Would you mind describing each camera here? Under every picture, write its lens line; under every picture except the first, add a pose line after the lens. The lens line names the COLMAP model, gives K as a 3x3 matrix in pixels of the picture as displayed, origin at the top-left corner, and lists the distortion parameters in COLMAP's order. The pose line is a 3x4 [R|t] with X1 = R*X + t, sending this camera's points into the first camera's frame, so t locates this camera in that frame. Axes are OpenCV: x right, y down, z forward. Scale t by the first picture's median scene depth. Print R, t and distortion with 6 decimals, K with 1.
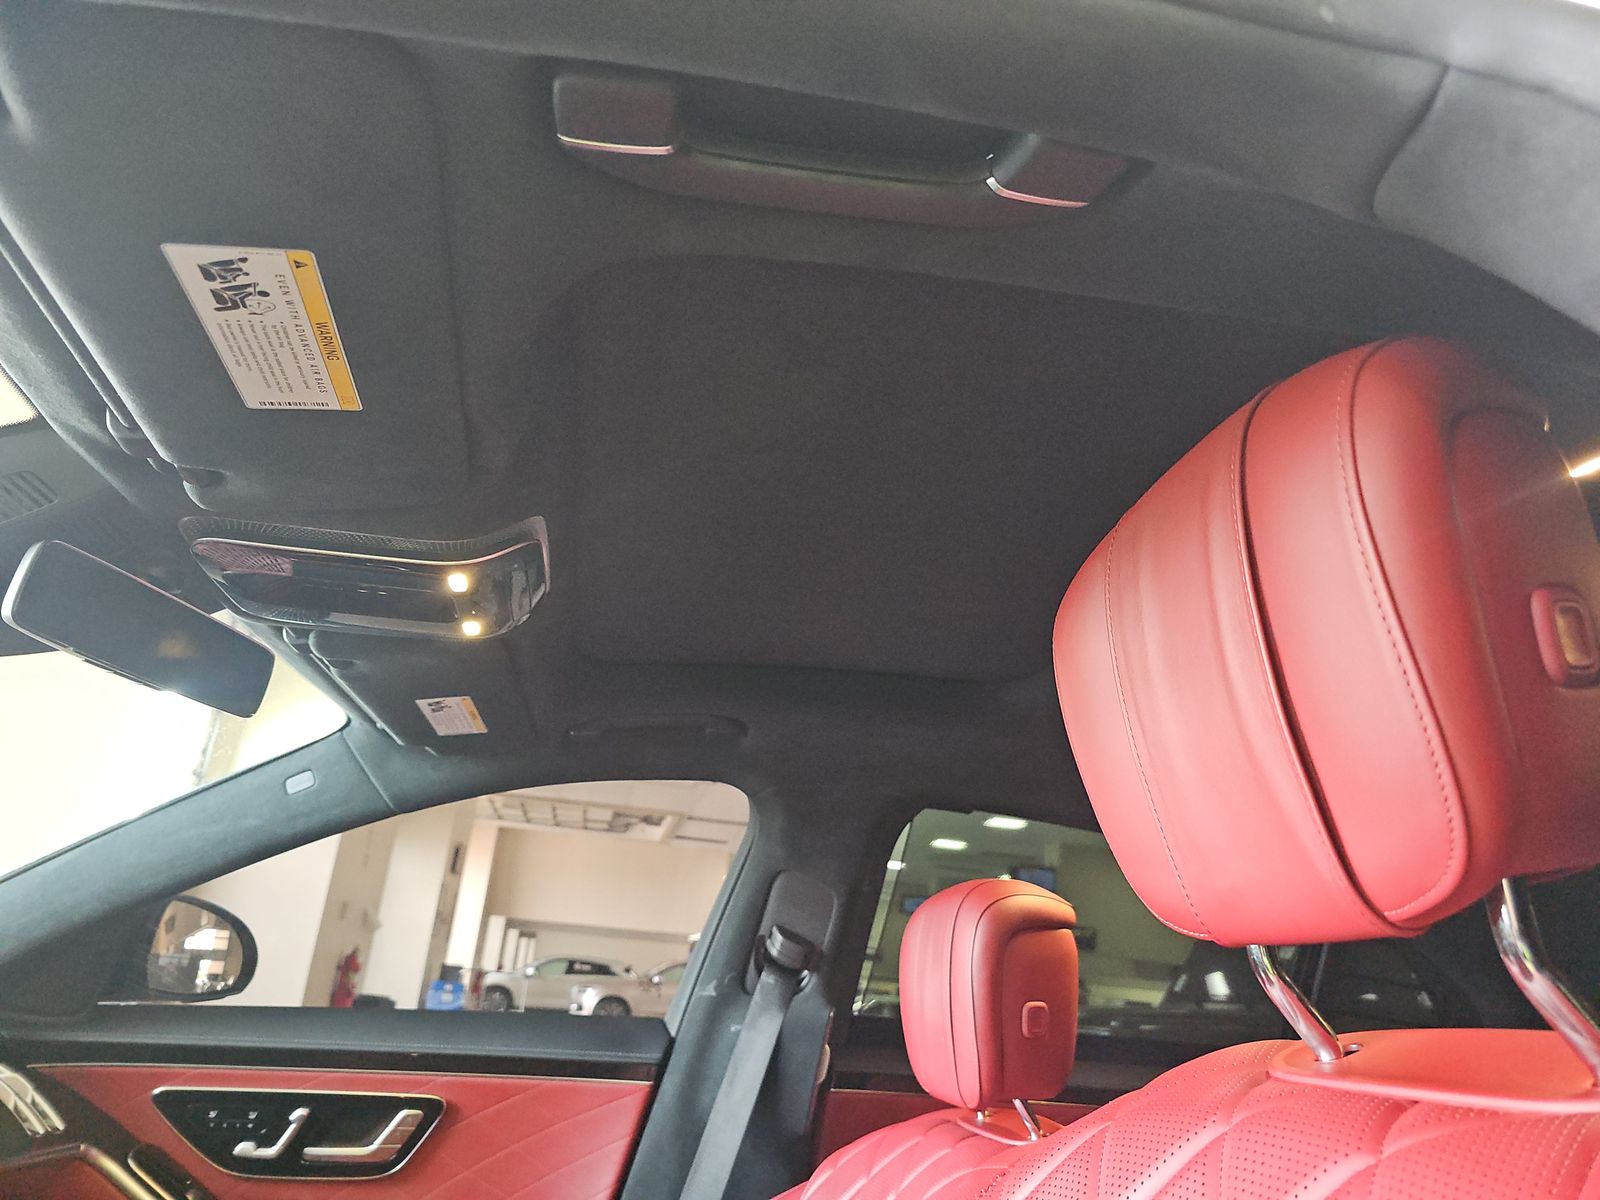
lens RADIAL K [[1068.2, 0, 800.0], [0, 1068.2, 600.0], [0, 0, 1]] dist [0.006331, -0.004274]
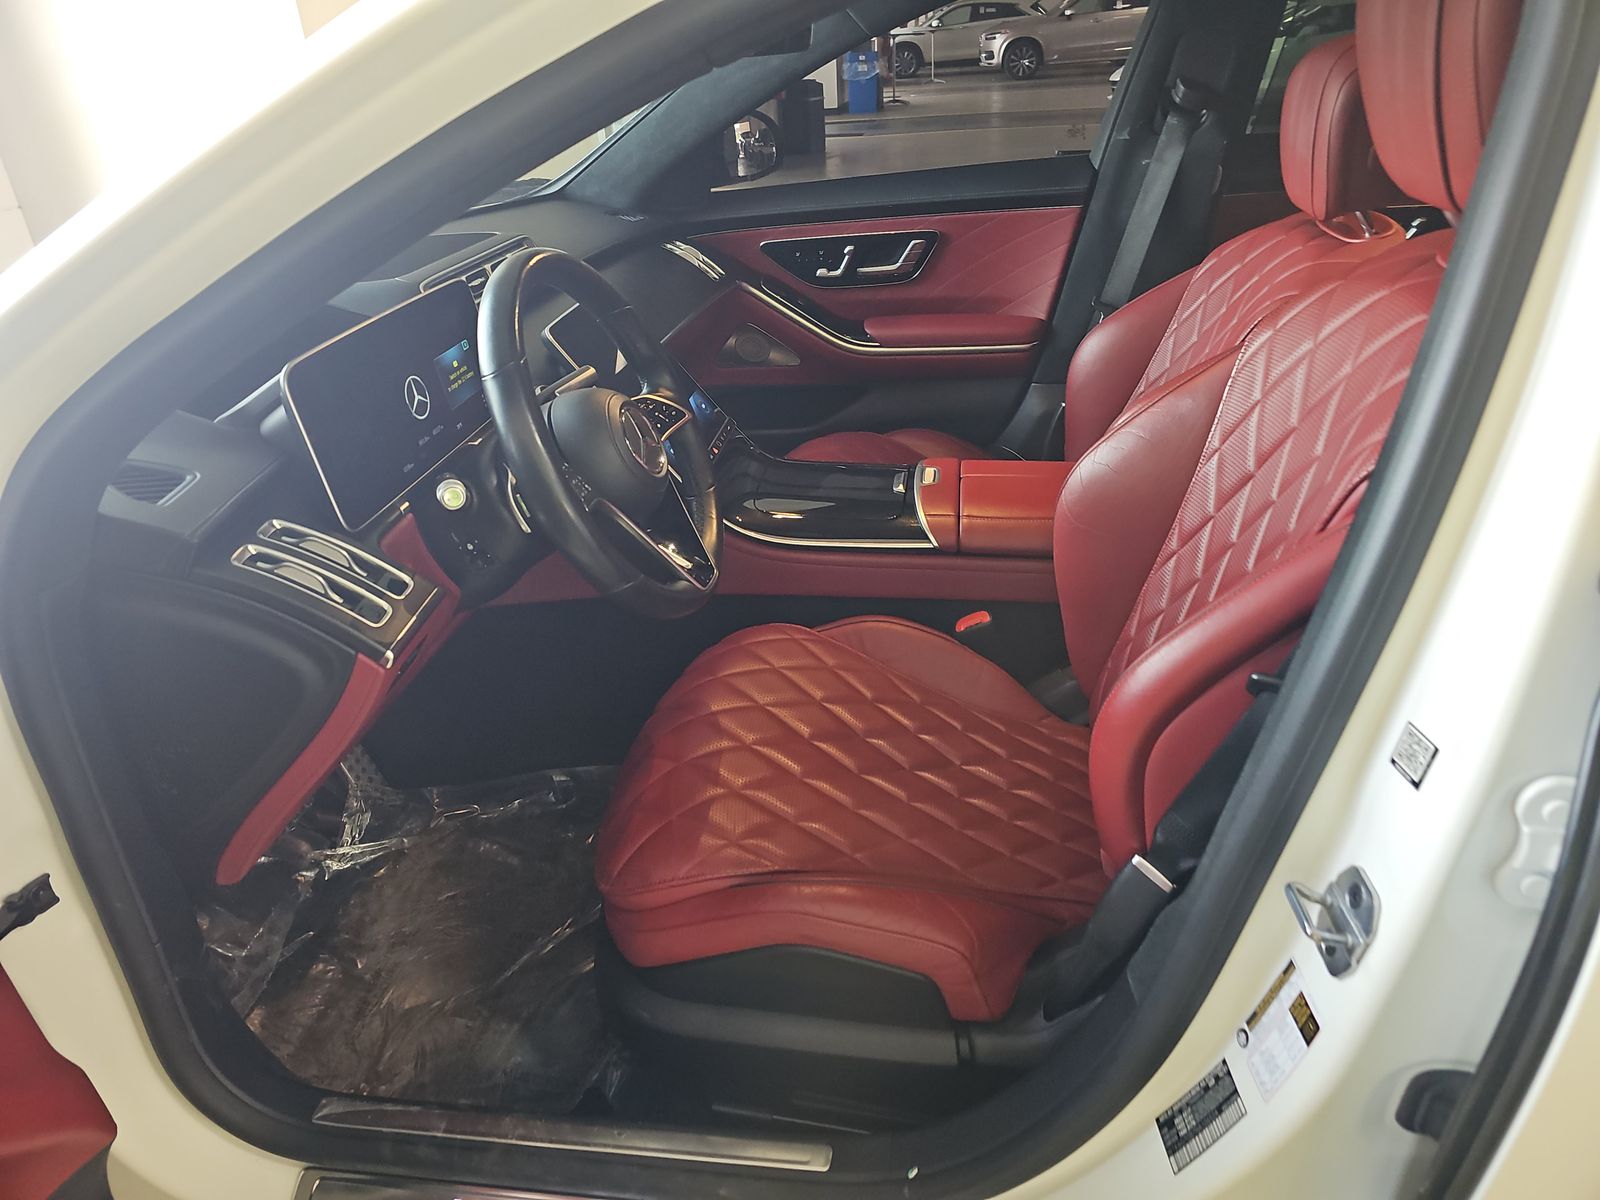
lens RADIAL K [[1068.2, 0, 800.0], [0, 1068.2, 600.0], [0, 0, 1]] dist [0.006331, -0.004274]
pose [[0.932907, 0.037582, -0.358151, 0.034588], [0.243131, 0.667927, 0.703393, -0.269435], [0.265654, -0.743278, 0.613976, -0.323467]]
